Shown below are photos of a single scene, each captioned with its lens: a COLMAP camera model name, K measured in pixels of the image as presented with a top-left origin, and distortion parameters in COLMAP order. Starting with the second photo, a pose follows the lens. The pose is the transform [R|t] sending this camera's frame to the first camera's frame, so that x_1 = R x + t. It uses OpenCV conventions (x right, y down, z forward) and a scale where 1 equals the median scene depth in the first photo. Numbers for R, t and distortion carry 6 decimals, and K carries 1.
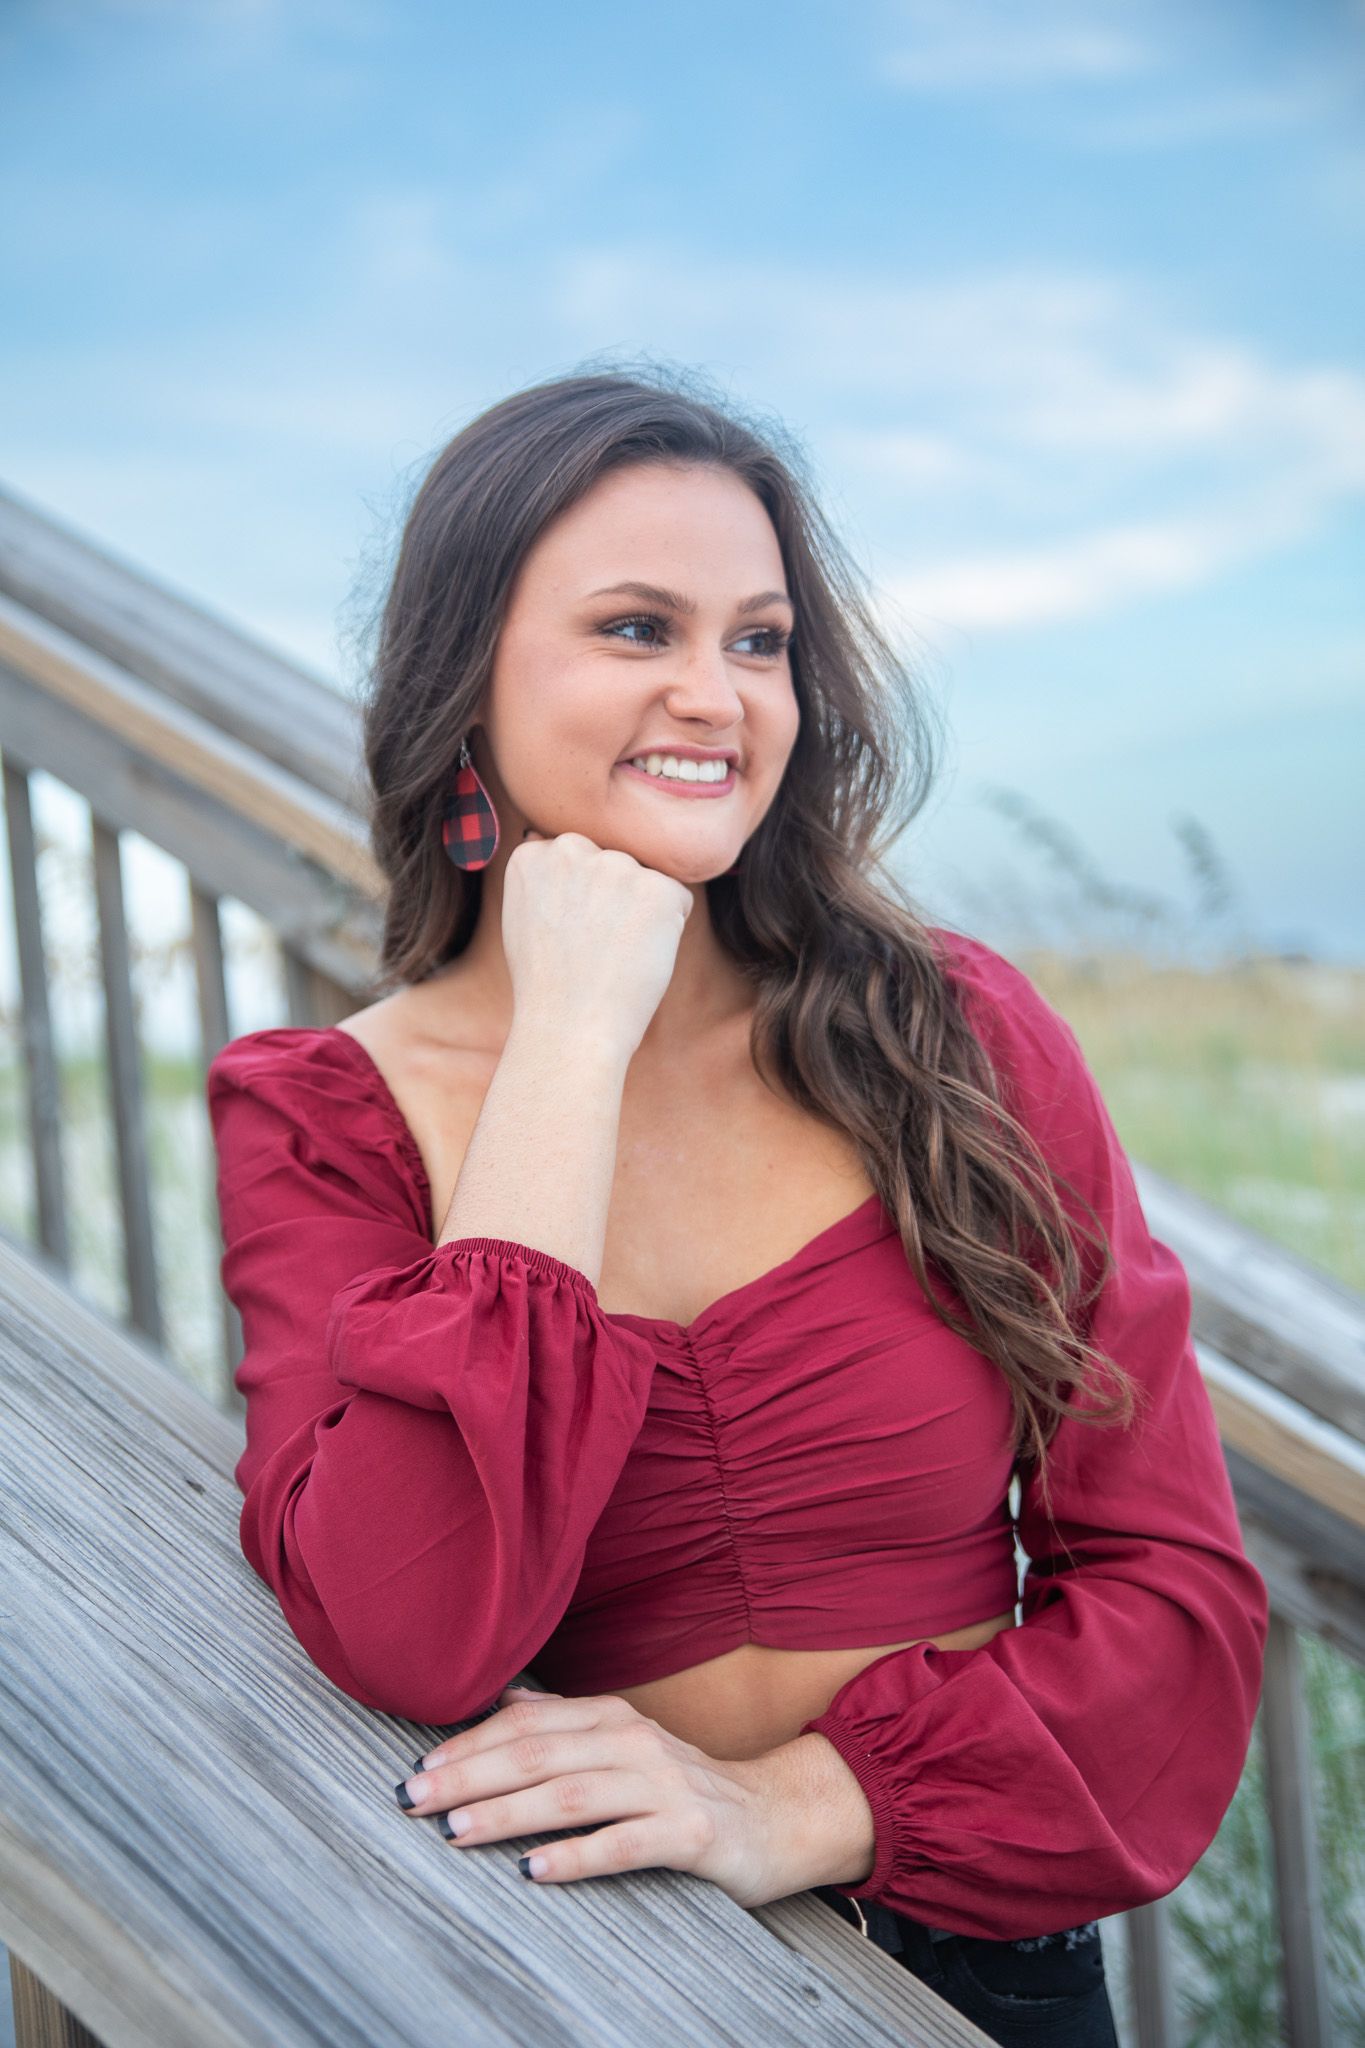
lens RADIAL K [[2587.5, 0, 696.2], [0, 2587.5, 1017.8], [0, 0, 1]] dist [0.066451, 0.000000]
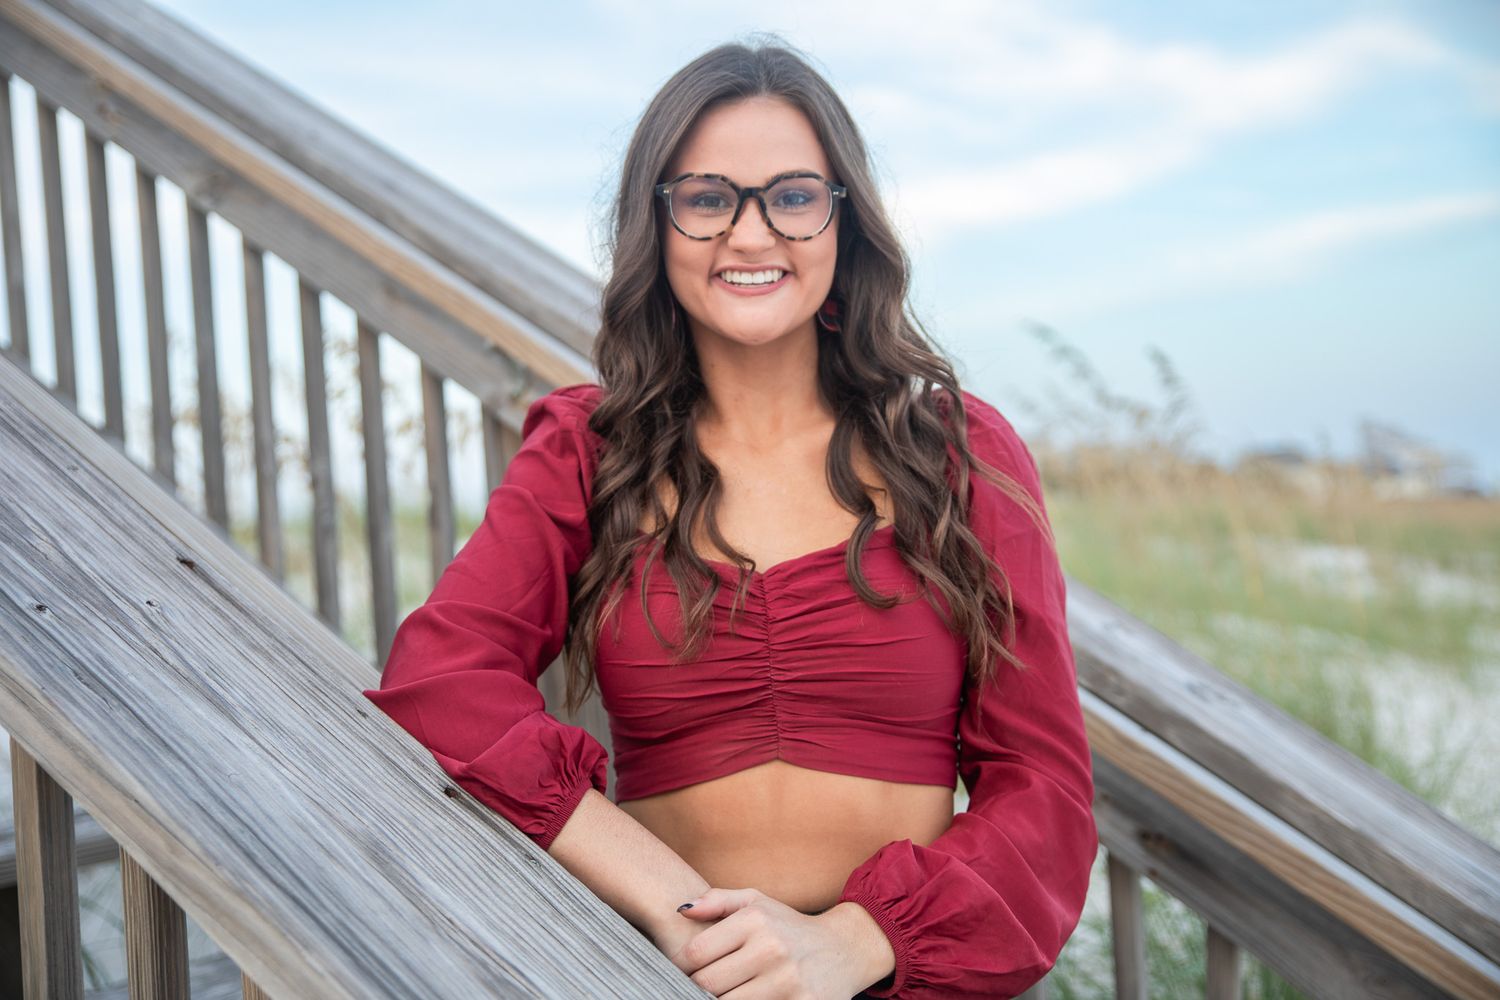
lens RADIAL K [[1895.1, 0, 741.6], [0, 1895.1, 503.2], [0, 0, 1]] dist [0.066451, 0.000000]
pose [[0.998528, 0.019968, -0.050423, 0.116766], [-0.019684, 0.999788, 0.006123, 0.042356], [0.050535, -0.005121, 0.998709, -0.200752]]
